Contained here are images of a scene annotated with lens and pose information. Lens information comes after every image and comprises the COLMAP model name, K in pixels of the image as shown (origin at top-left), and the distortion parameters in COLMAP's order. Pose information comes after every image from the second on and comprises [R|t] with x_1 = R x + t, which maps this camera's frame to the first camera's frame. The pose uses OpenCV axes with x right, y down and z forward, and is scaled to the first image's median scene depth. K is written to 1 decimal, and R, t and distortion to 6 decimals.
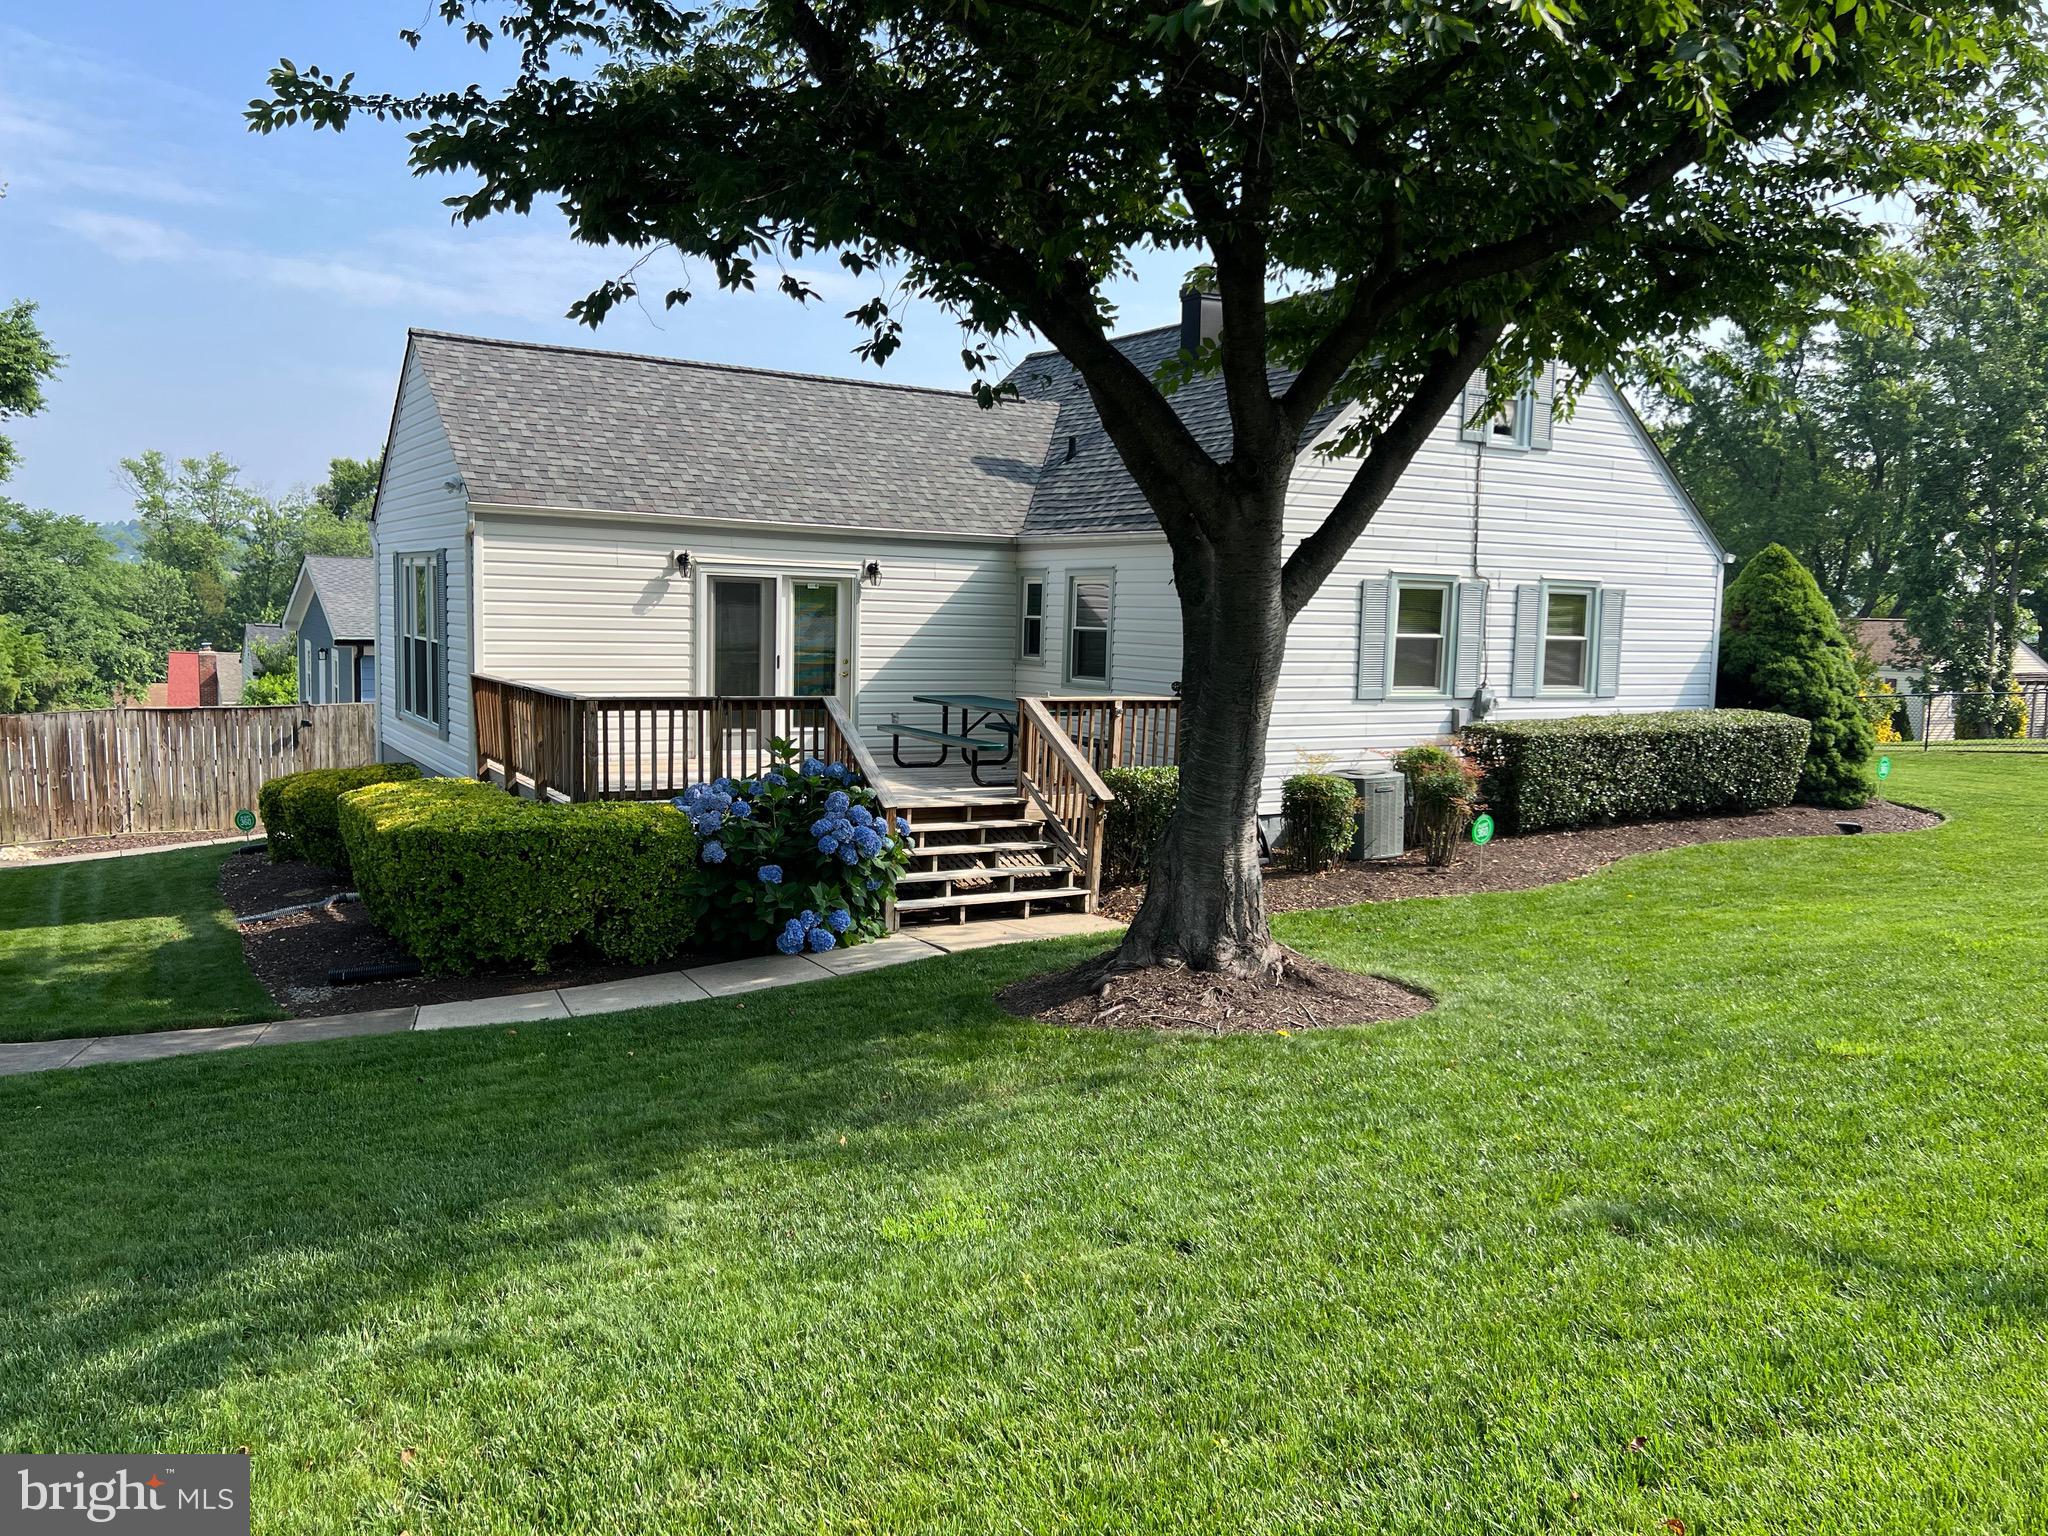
lens RADIAL K [[1538.1, 0, 1014.4], [0, 1538.1, 754.8], [0, 0, 1]] dist [0.054299, -0.058169]
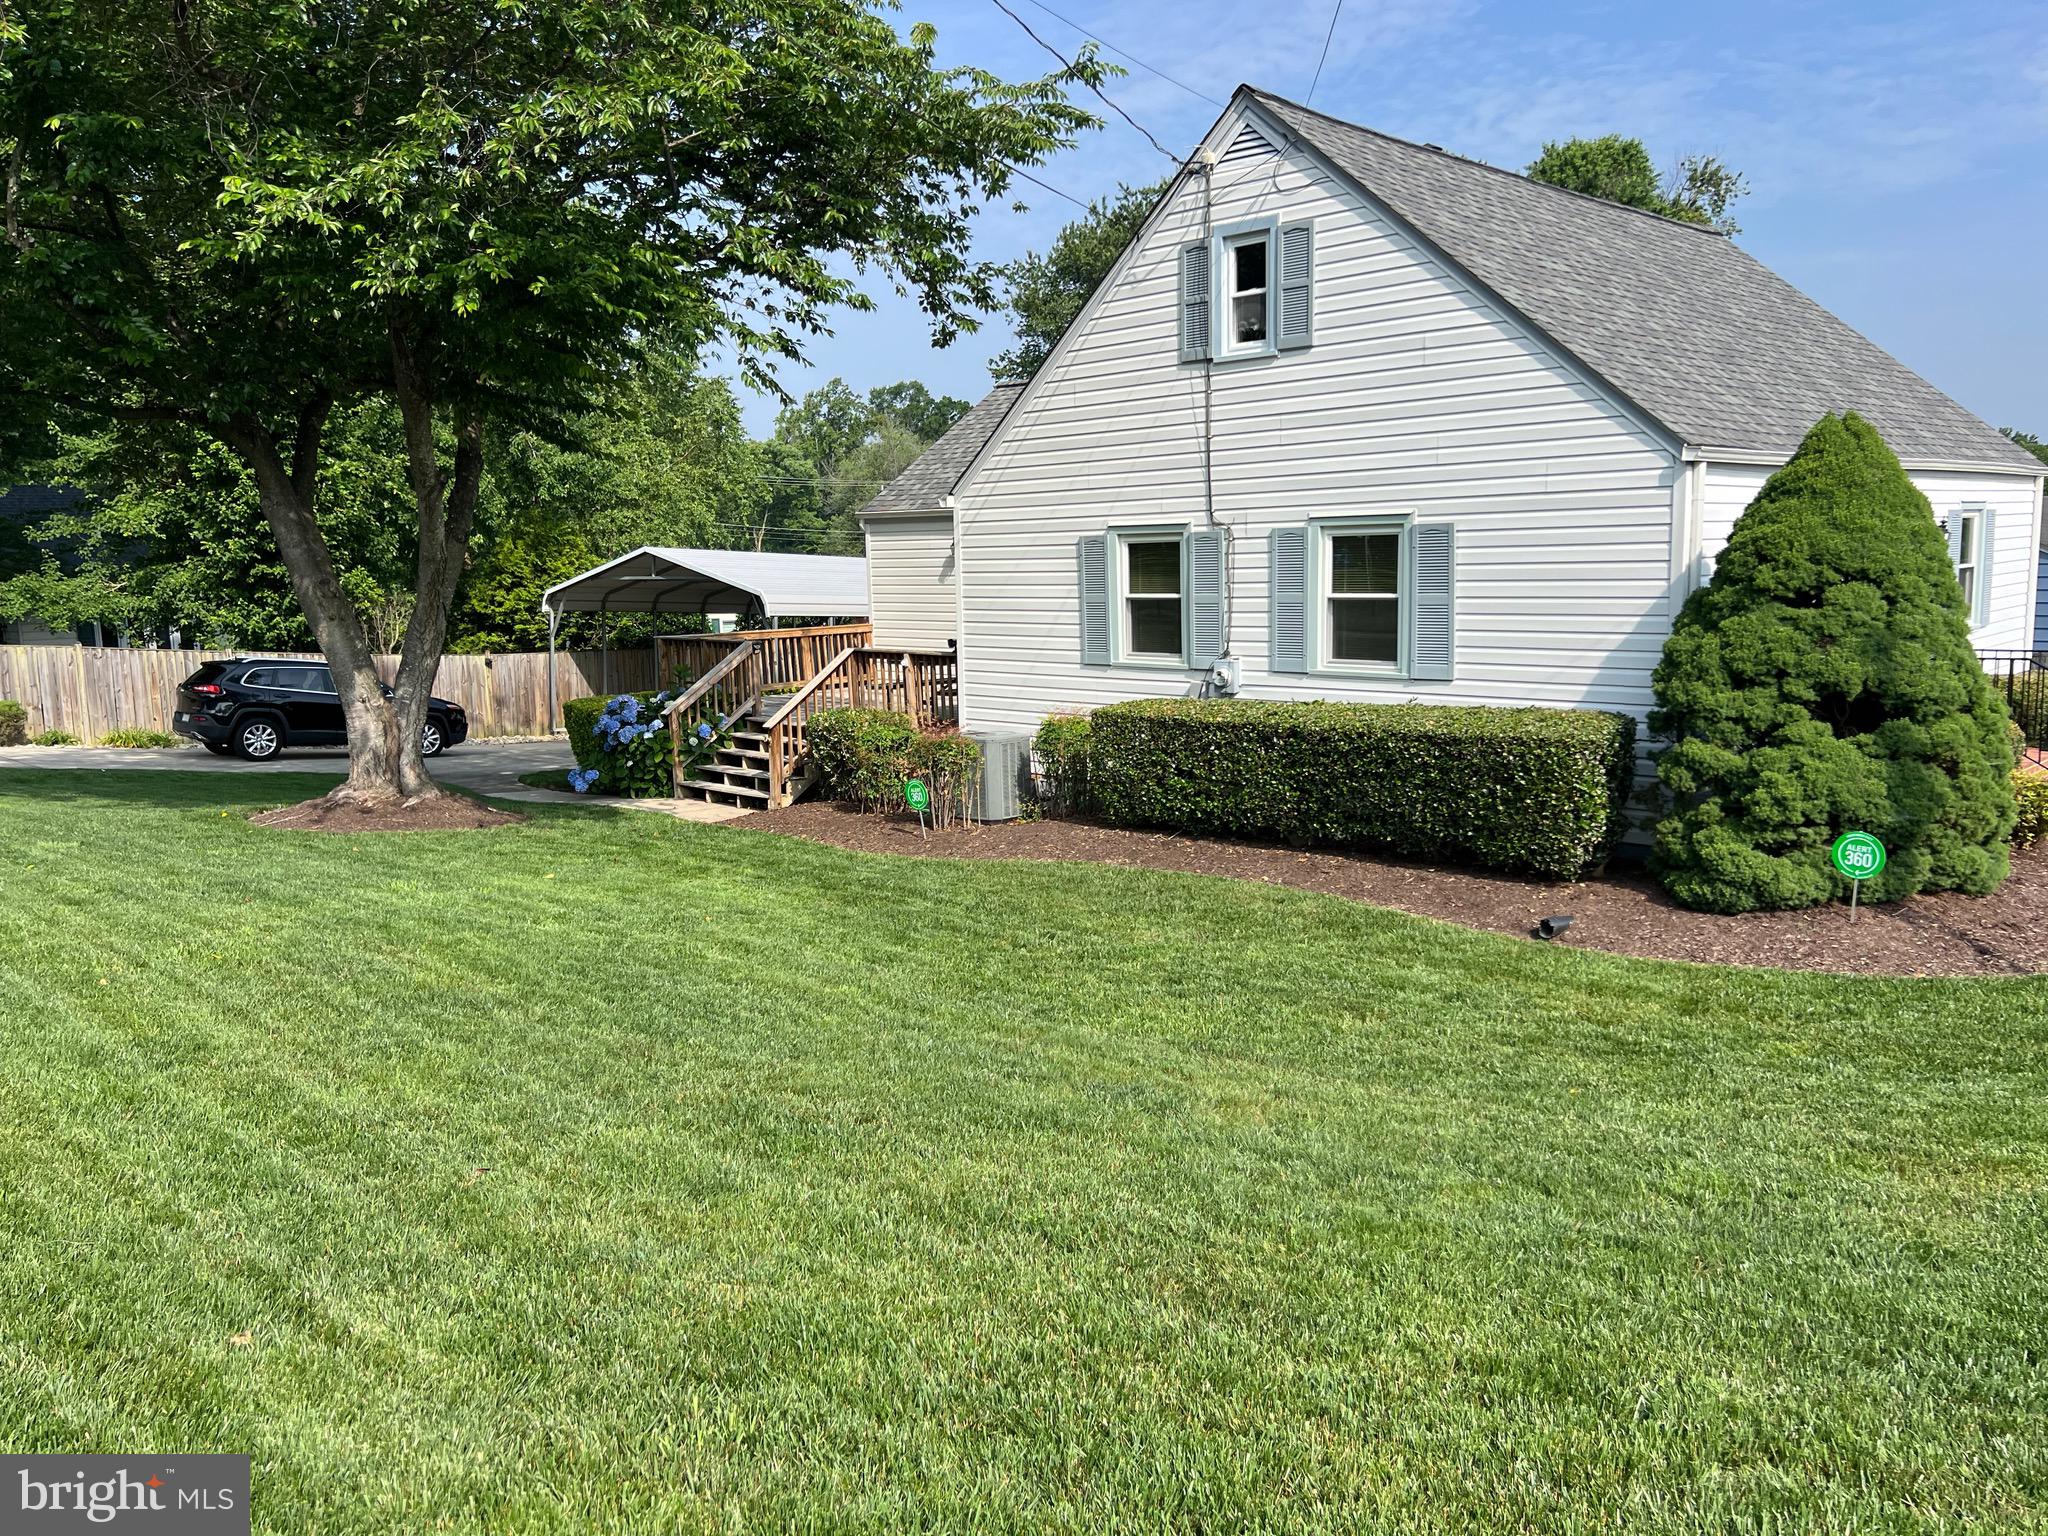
lens RADIAL K [[1538.1, 0, 1032.8], [0, 1538.1, 774.2], [0, 0, 1]] dist [0.054299, -0.058169]
pose [[0.266331, 0.106857, -0.957940, 1.001490], [-0.063706, 0.993614, 0.093125, -0.048442], [0.961774, 0.036224, 0.271437, 0.637929]]
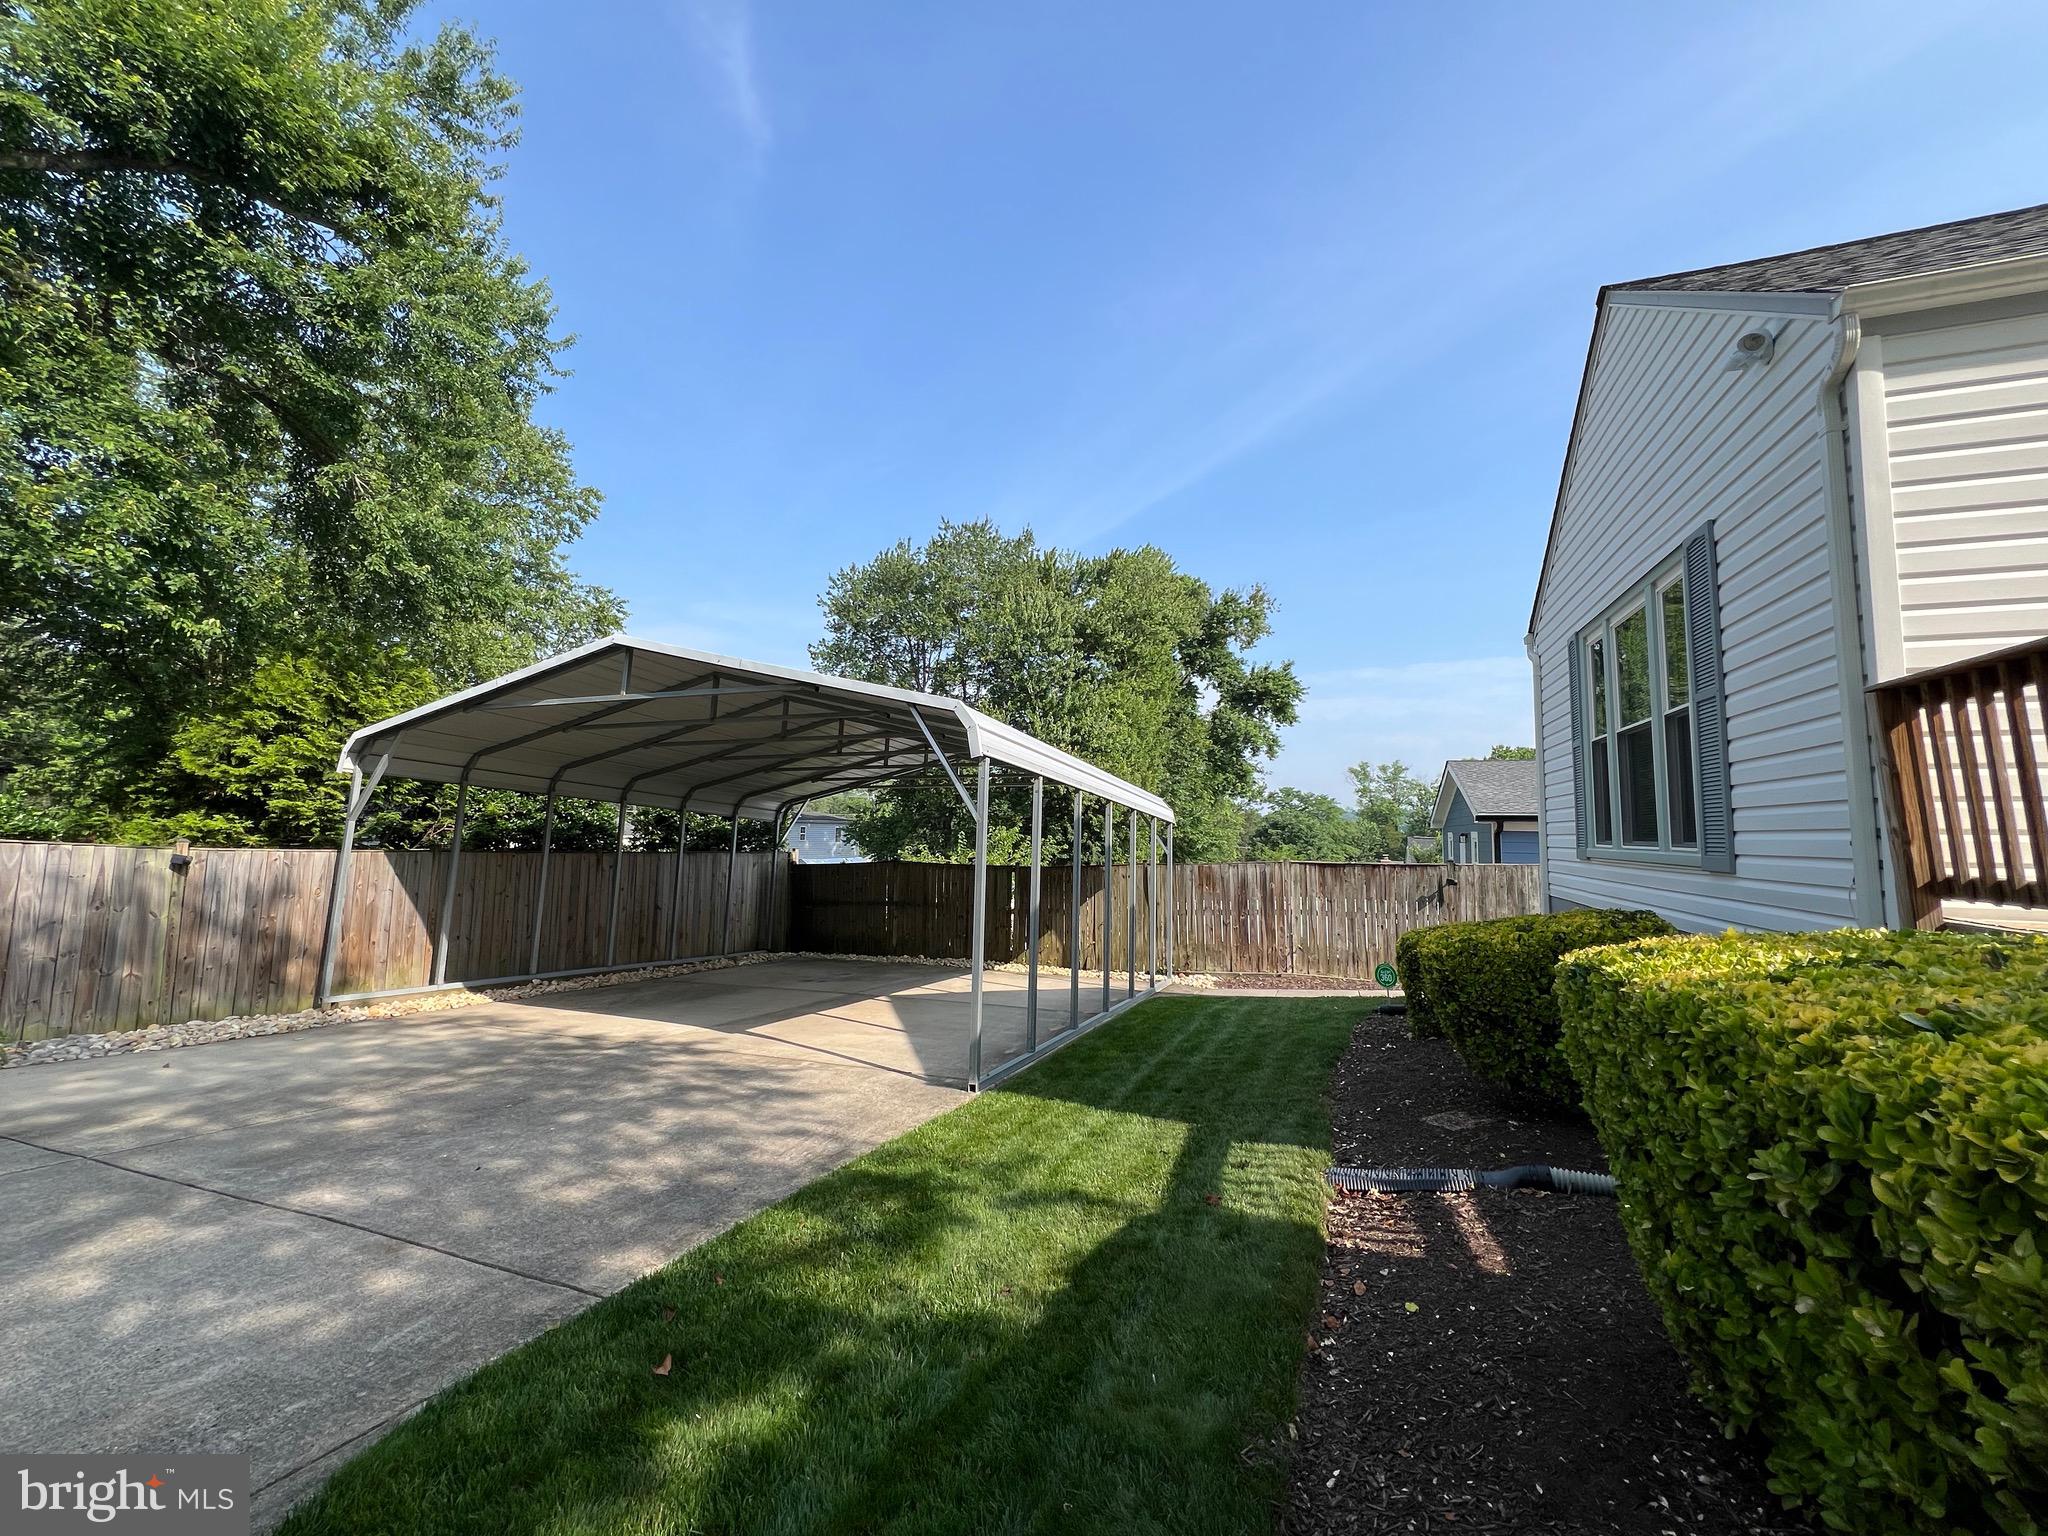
lens RADIAL K [[819.5, 0, 1028.2], [0, 819.5, 764.8], [0, 0, 1]] dist [-0.002355, 0.000795]
pose [[0.624966, -0.082520, -0.776278, -0.274767], [-0.074758, 0.983501, -0.164734, 0.017203], [0.777064, 0.160986, 0.608485, 0.592751]]
